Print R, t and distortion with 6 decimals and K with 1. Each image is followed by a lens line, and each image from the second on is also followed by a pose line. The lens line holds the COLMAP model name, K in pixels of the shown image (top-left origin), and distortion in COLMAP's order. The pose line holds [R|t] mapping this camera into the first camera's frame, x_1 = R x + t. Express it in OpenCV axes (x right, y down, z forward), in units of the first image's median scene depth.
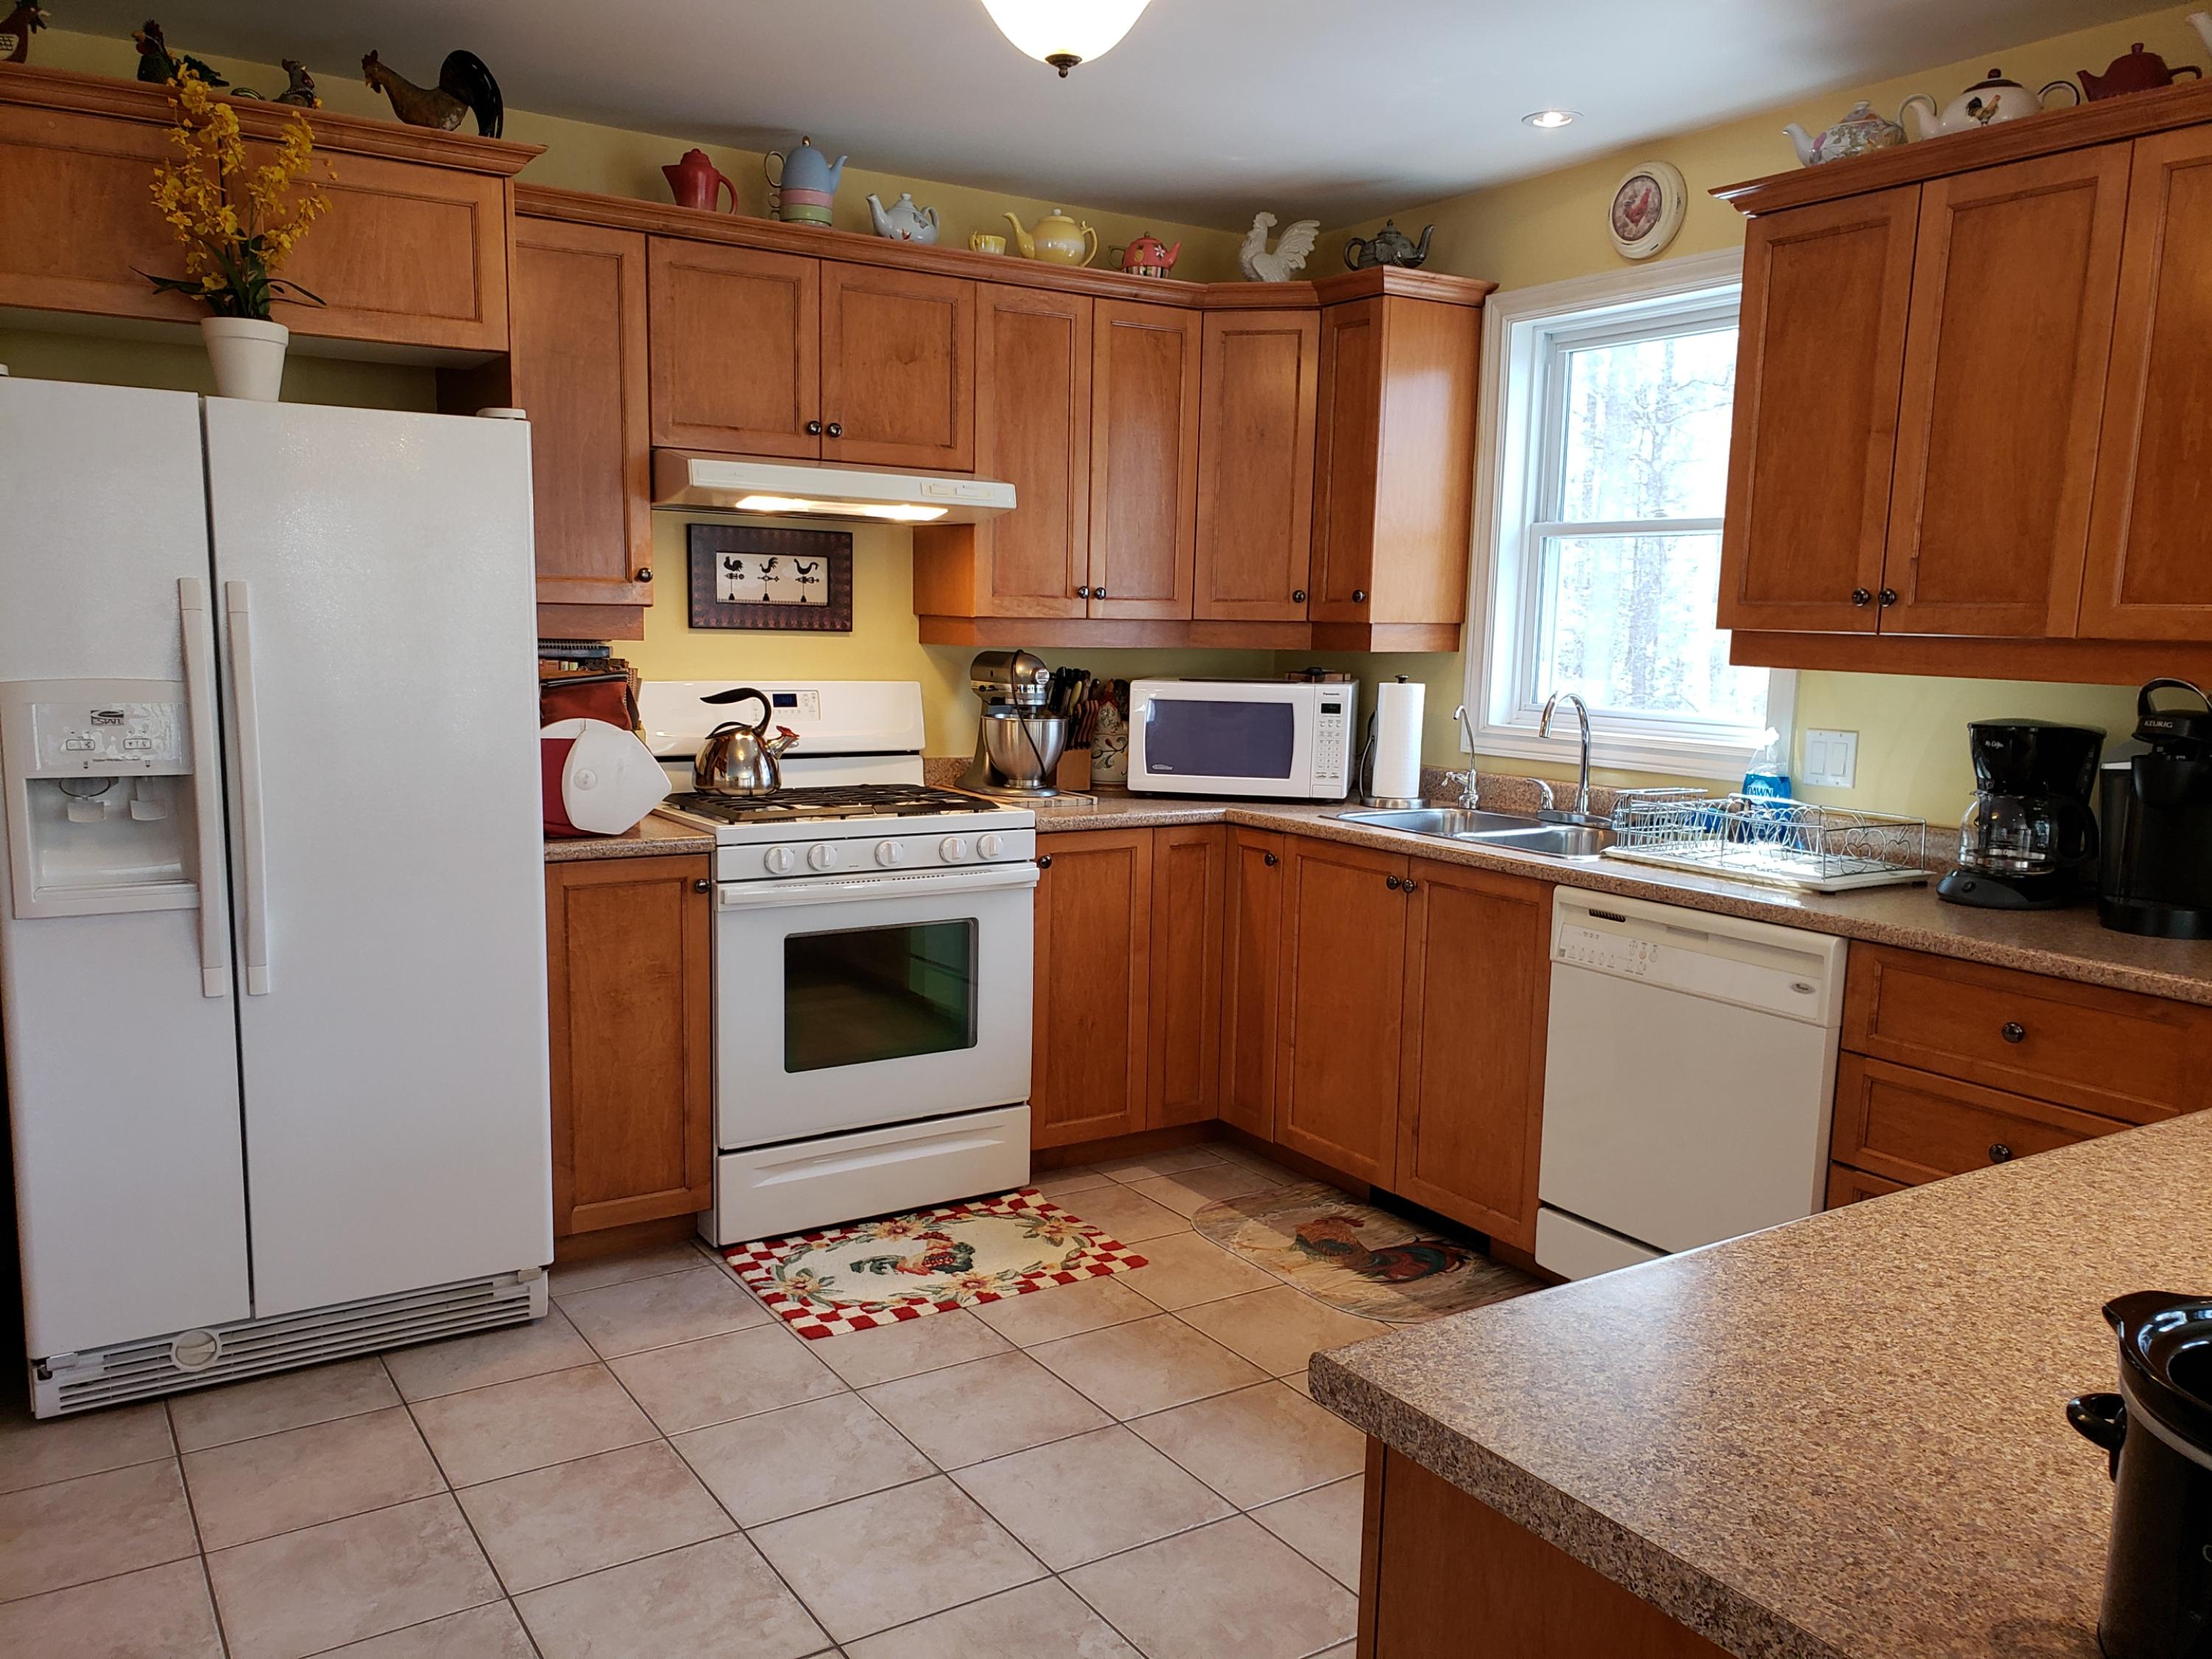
lens RADIAL K [[1751.5, 0, 1106.0], [0, 1751.5, 829.5], [0, 0, 1]] dist [0.004560, 0.000287]
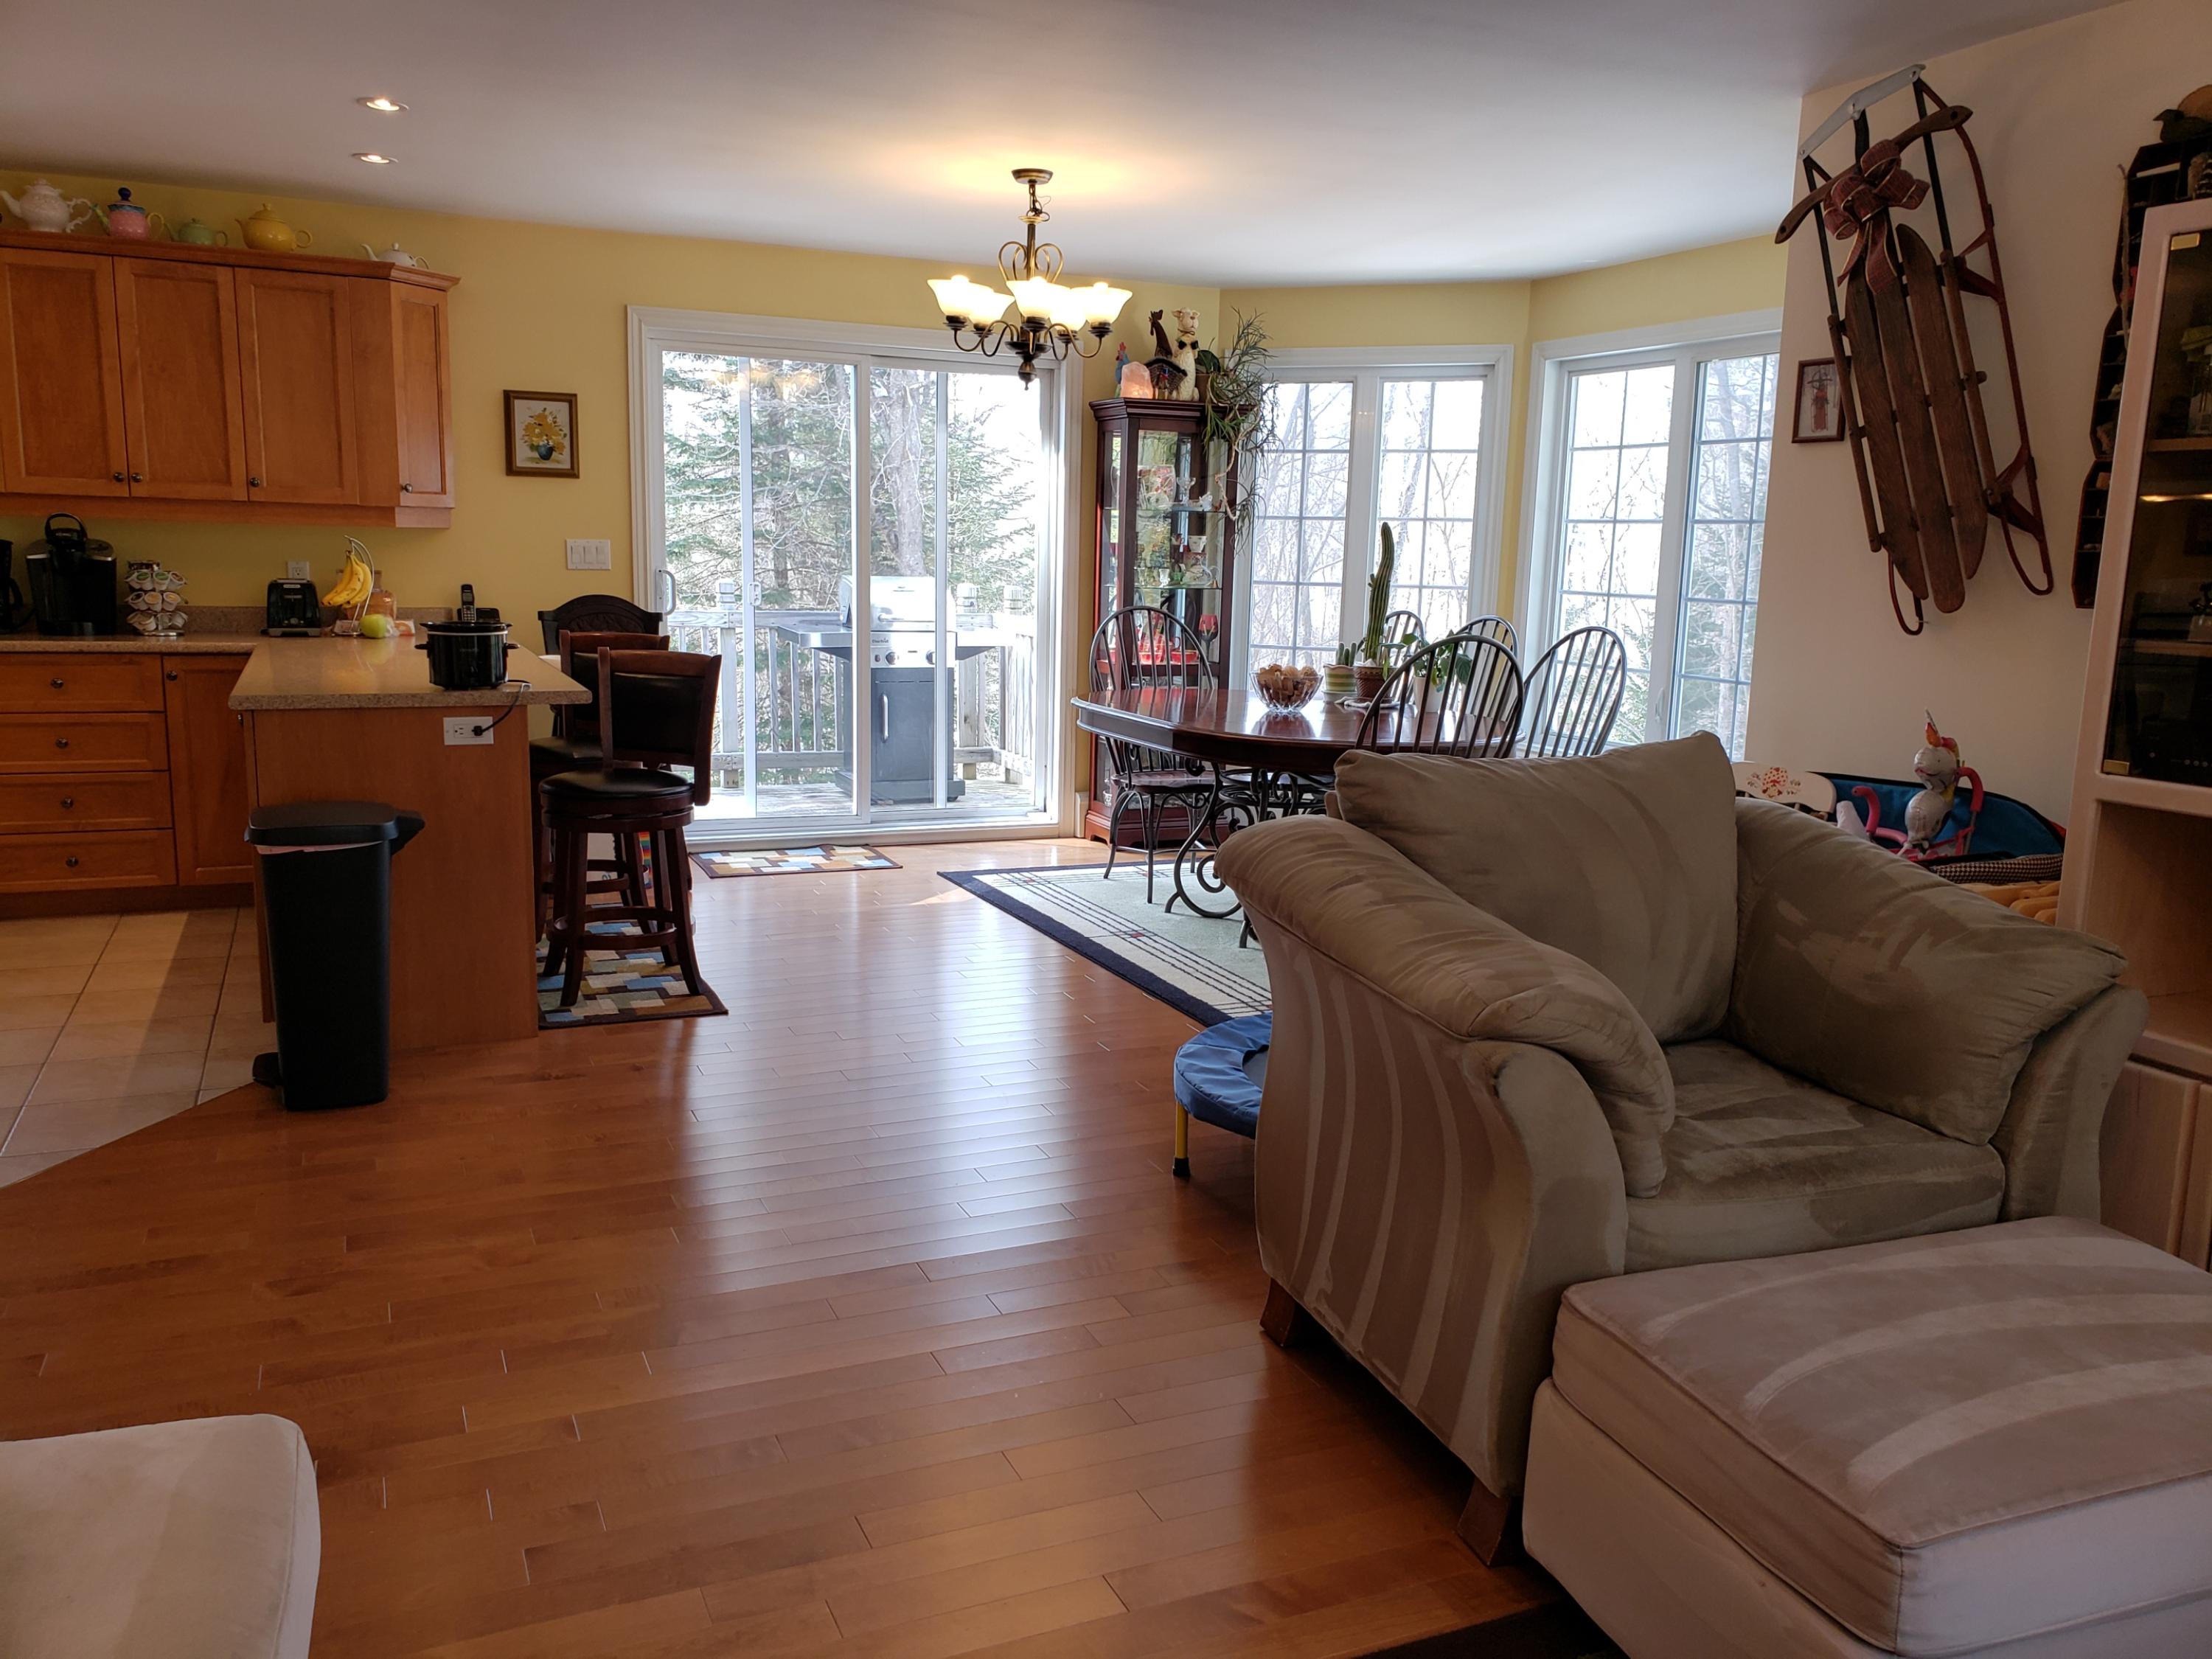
lens RADIAL K [[1751.5, 0, 1106.0], [0, 1751.5, 829.5], [0, 0, 1]] dist [0.004560, 0.000287]
pose [[0.160209, -0.184508, 0.969686, -1.297648], [0.103216, 0.980121, 0.169440, 0.058316], [-0.981672, 0.072941, 0.176068, -0.570599]]
